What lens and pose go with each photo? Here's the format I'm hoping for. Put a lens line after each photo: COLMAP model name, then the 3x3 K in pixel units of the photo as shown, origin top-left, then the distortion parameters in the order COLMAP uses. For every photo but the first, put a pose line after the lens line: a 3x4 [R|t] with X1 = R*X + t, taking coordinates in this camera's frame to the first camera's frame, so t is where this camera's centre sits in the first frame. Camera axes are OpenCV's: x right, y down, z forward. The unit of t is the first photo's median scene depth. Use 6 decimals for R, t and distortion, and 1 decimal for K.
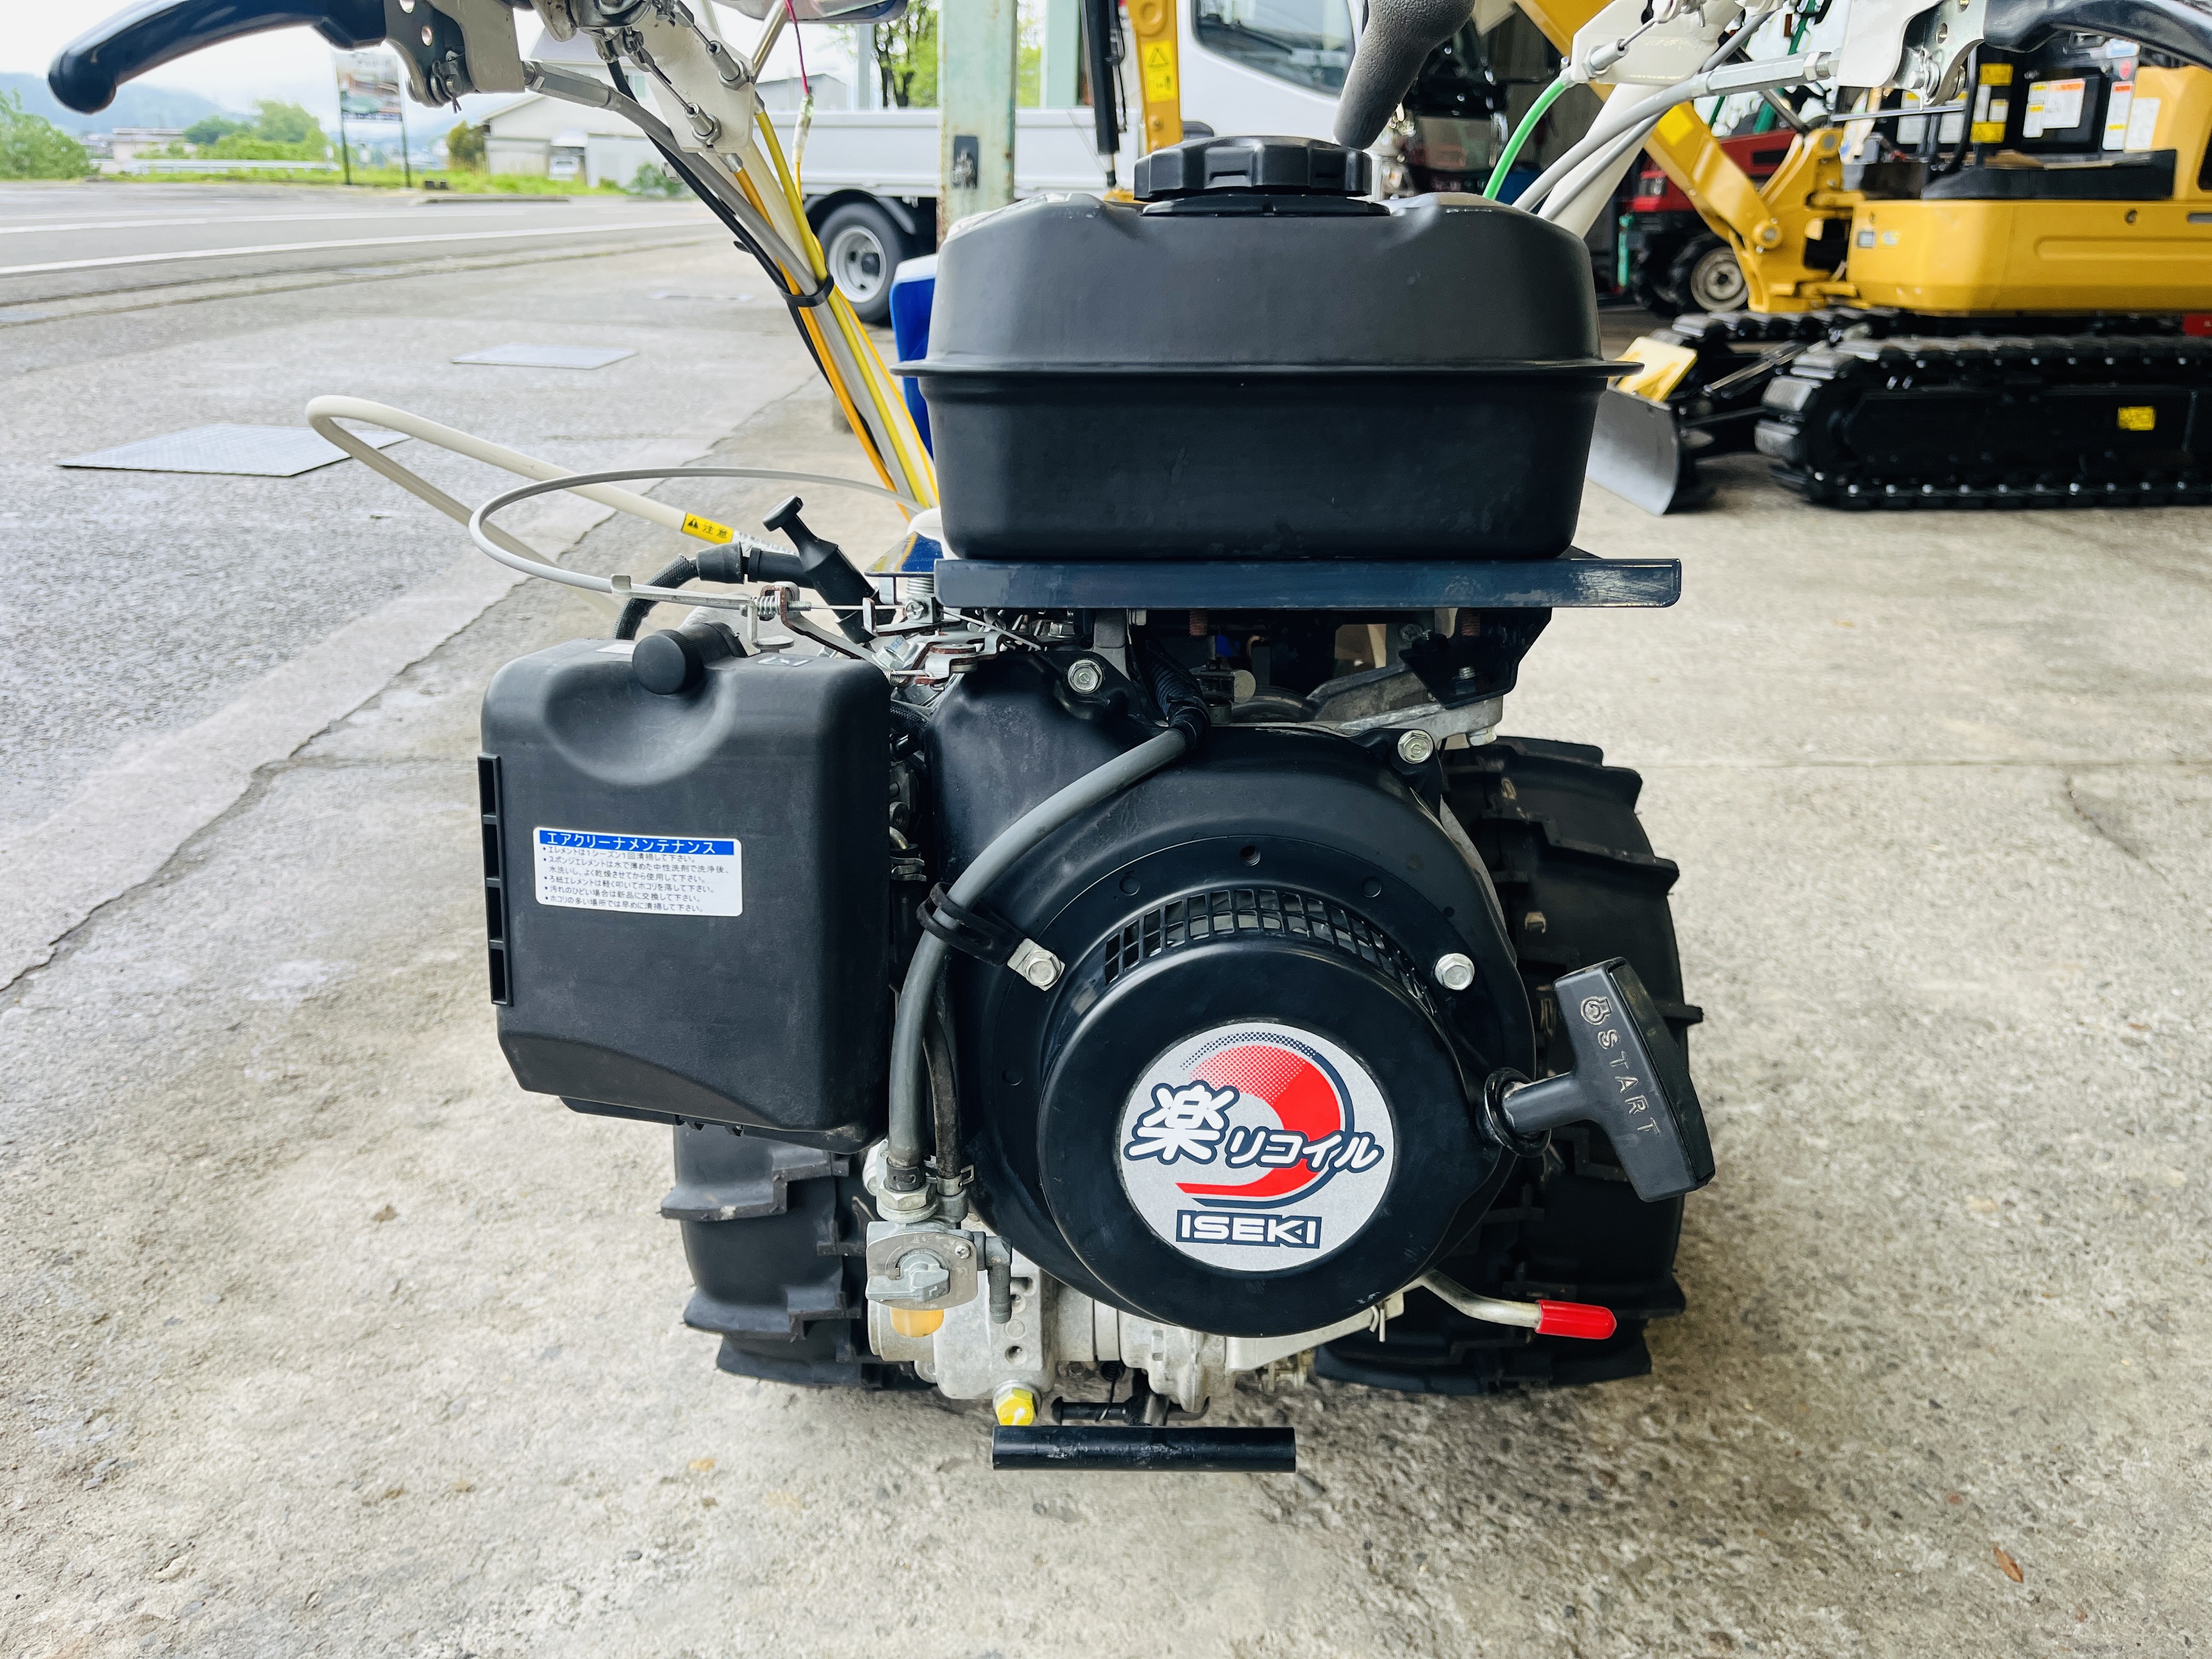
lens RADIAL K [[1666.5, 0, 1099.7], [0, 1666.5, 837.2], [0, 0, 1]] dist [0.101422, -0.153533]
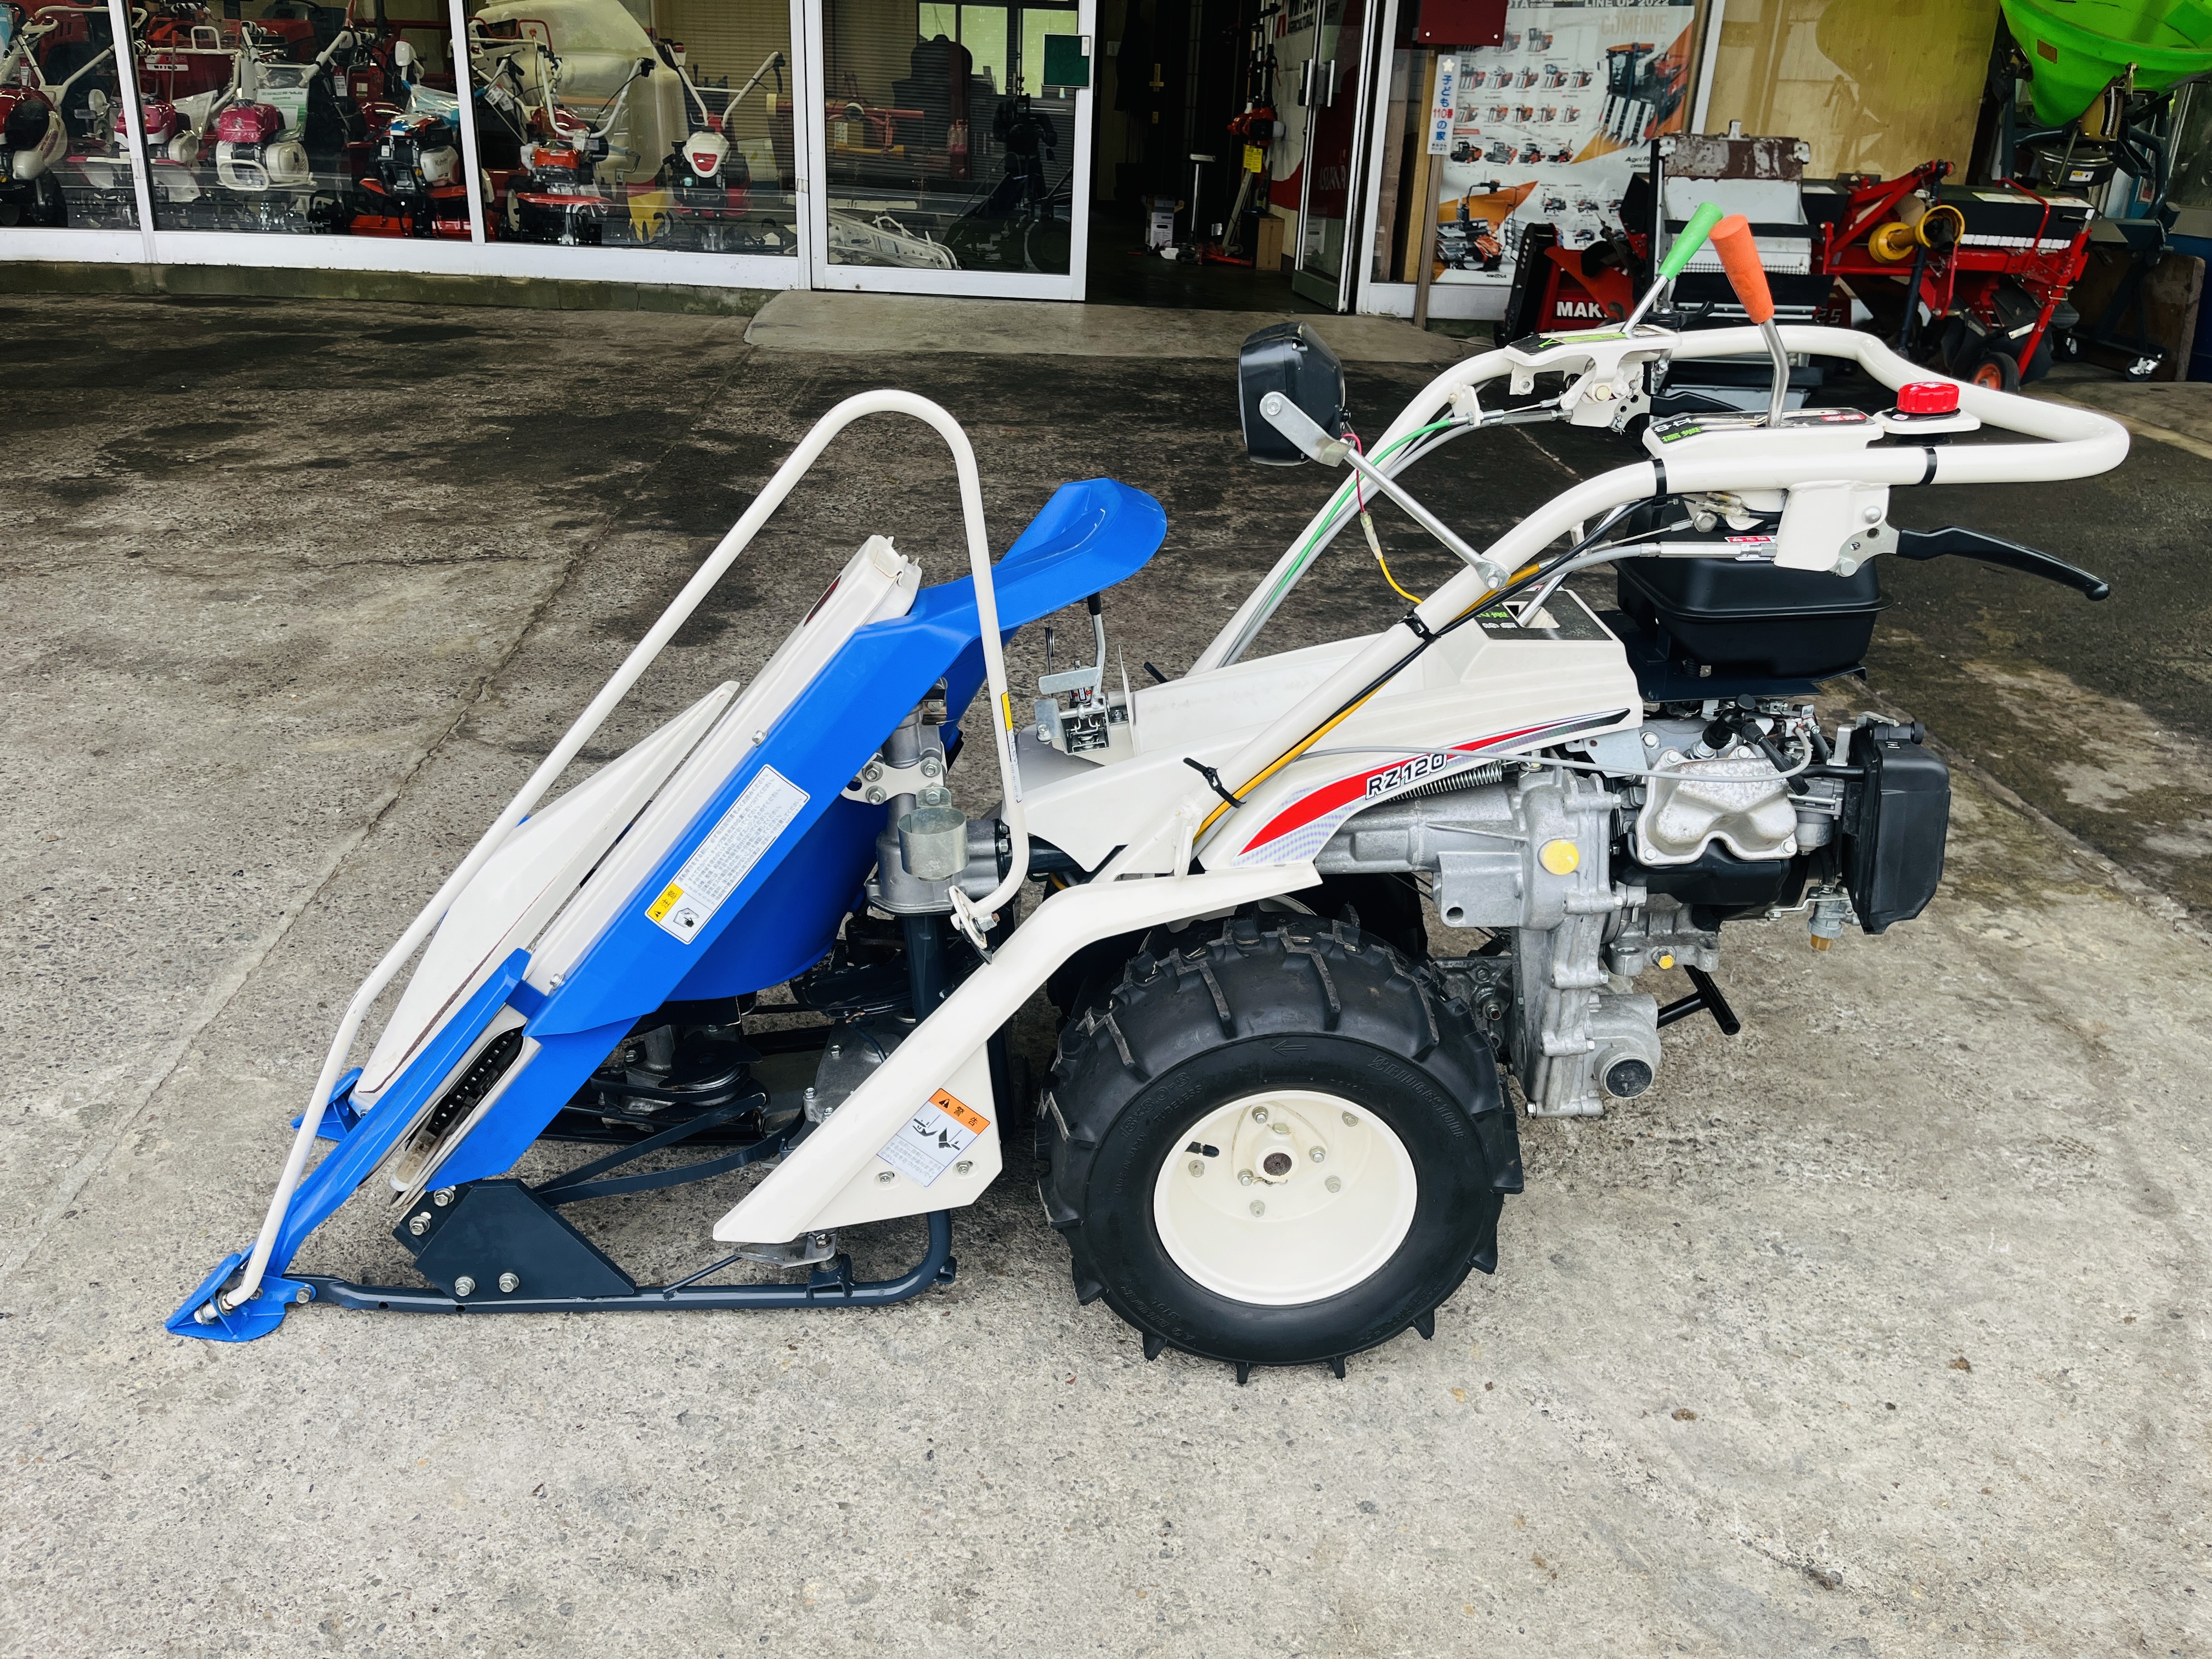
lens RADIAL K [[1683.8, 0, 1106.0], [0, 1683.8, 829.5], [0, 0, 1]] dist [0.005767, -0.038617]
pose [[-0.060070, -0.415712, 0.907510, -1.360245], [0.323169, 0.852087, 0.411715, -0.760006], [-0.944433, 0.318011, 0.083161, 1.035074]]
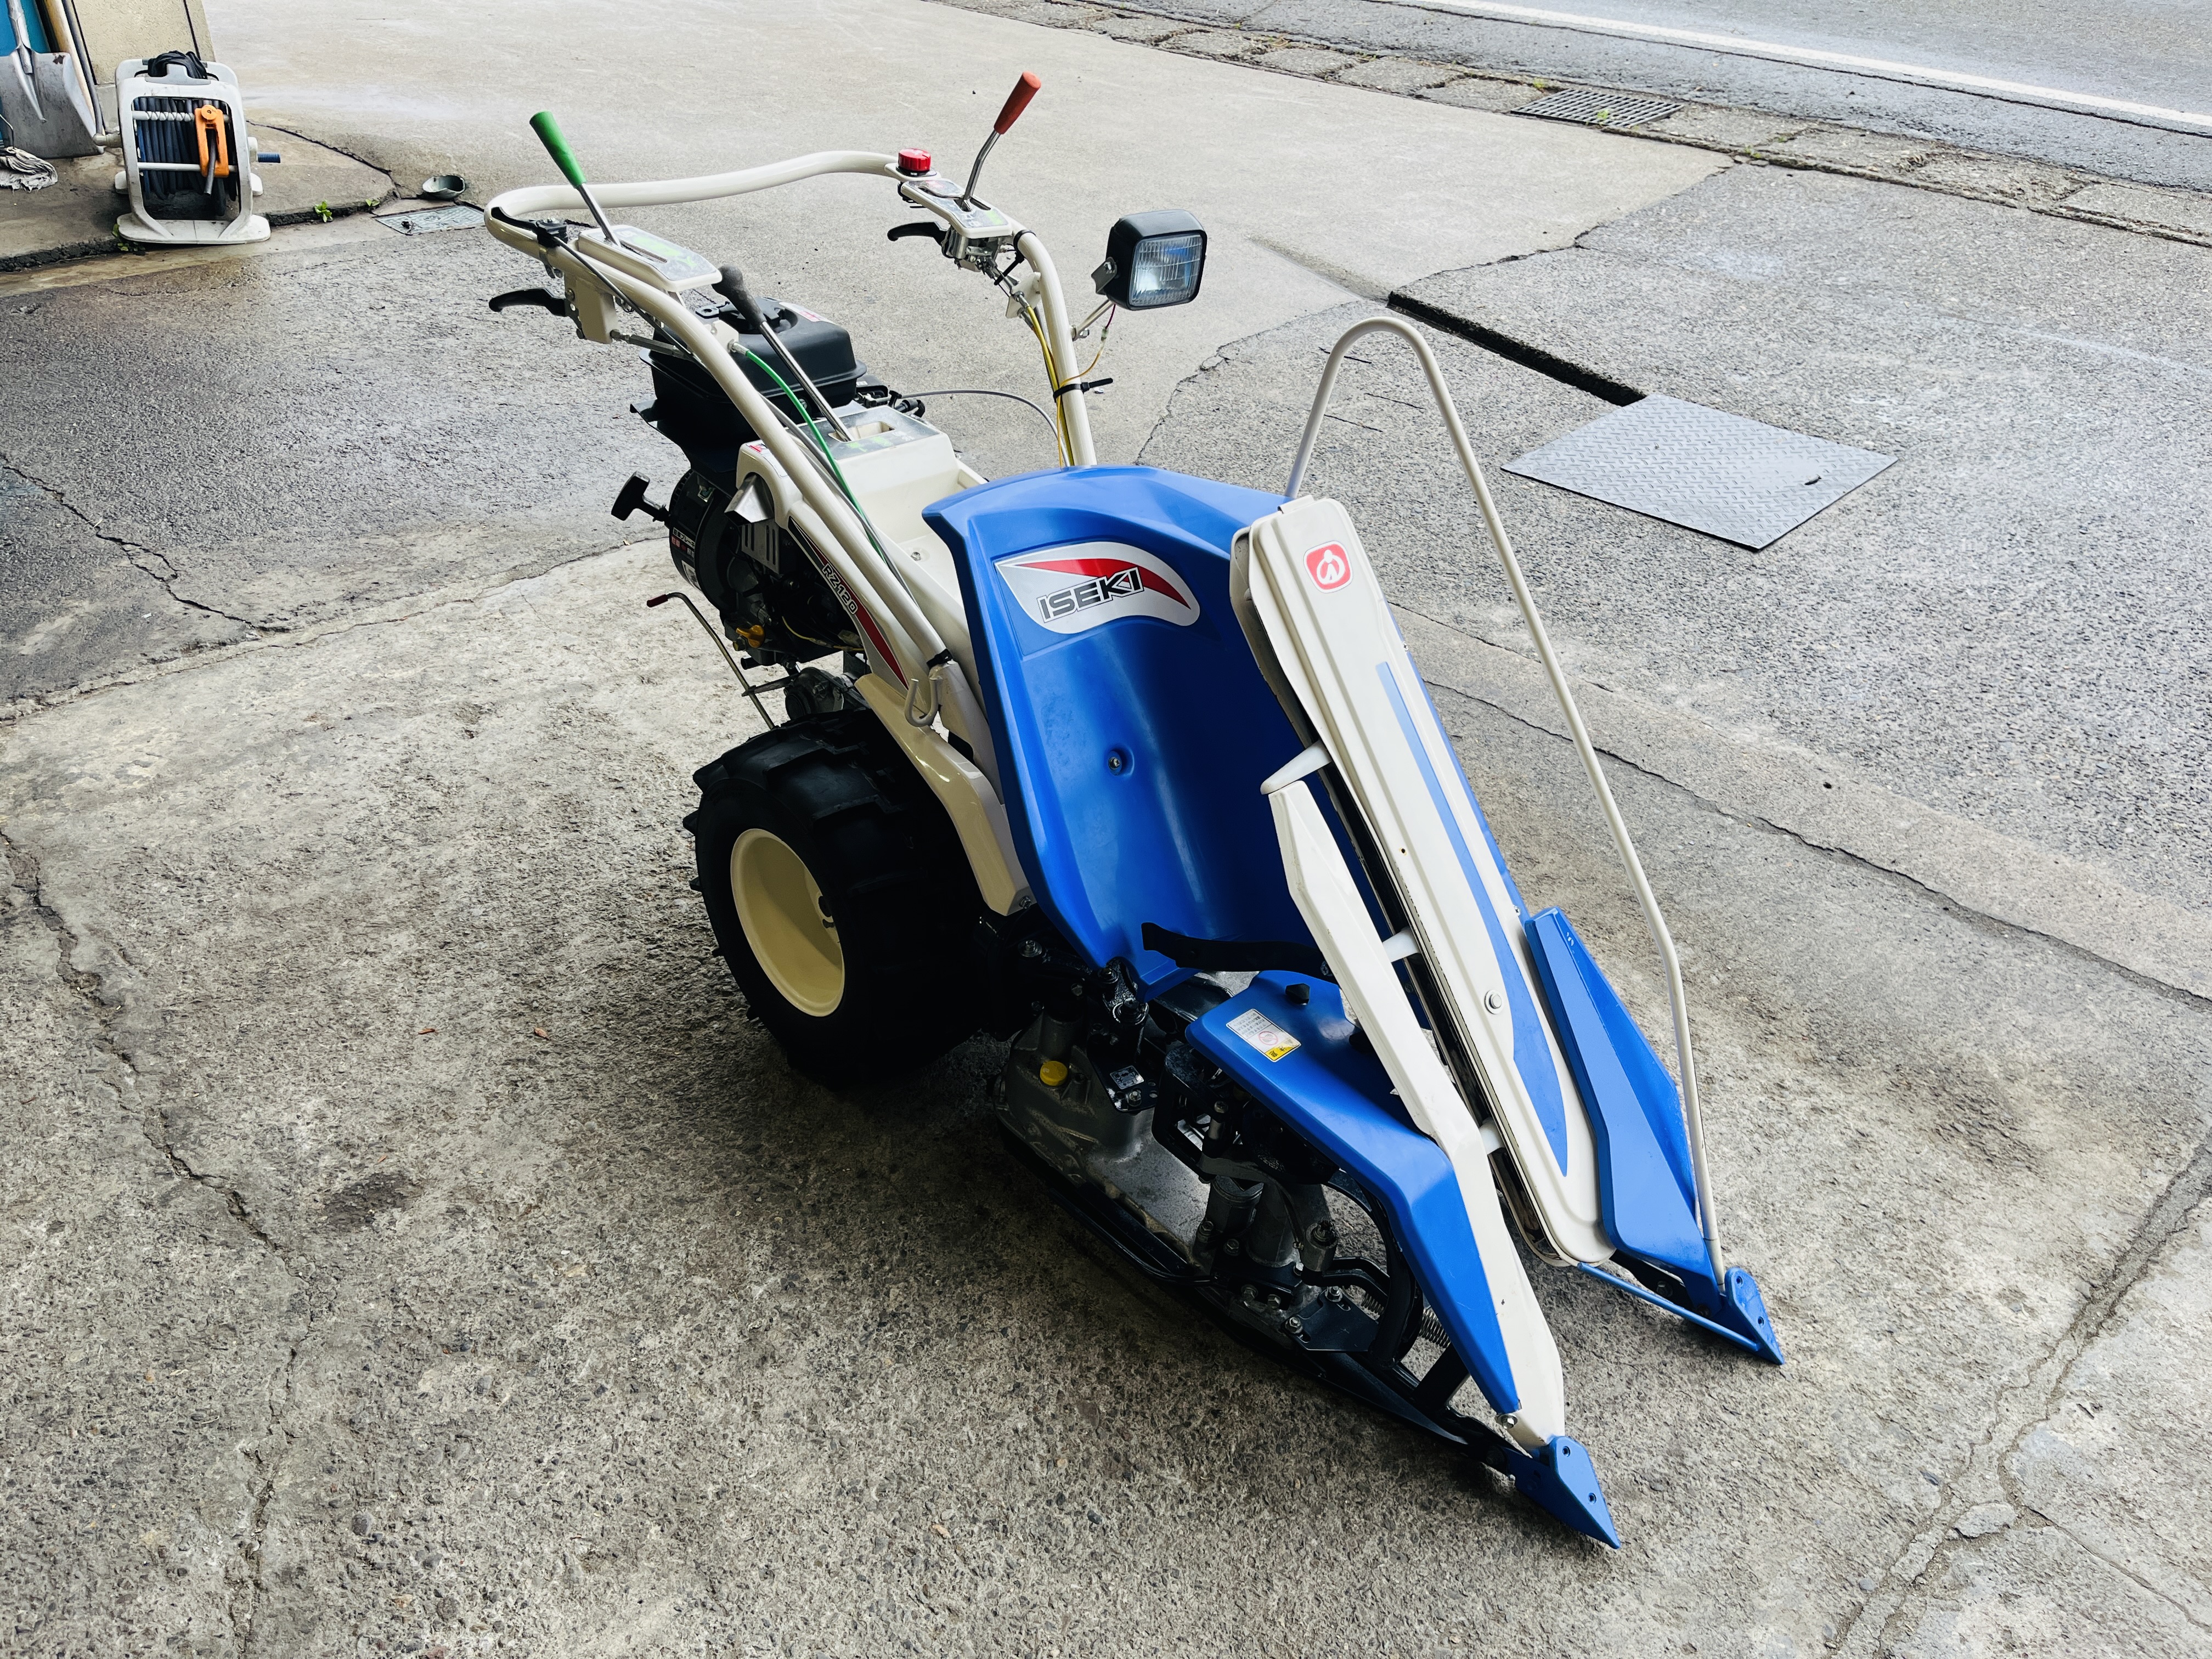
lens RADIAL K [[1669.2, 0, 1104.7], [0, 1669.2, 833.8], [0, 0, 1]] dist [0.065521, -0.093605]
pose [[-0.716983, 0.356062, -0.599296, 1.131707], [-0.285273, 0.634554, 0.718304, -1.344292], [0.636046, 0.685974, -0.353390, 1.899746]]
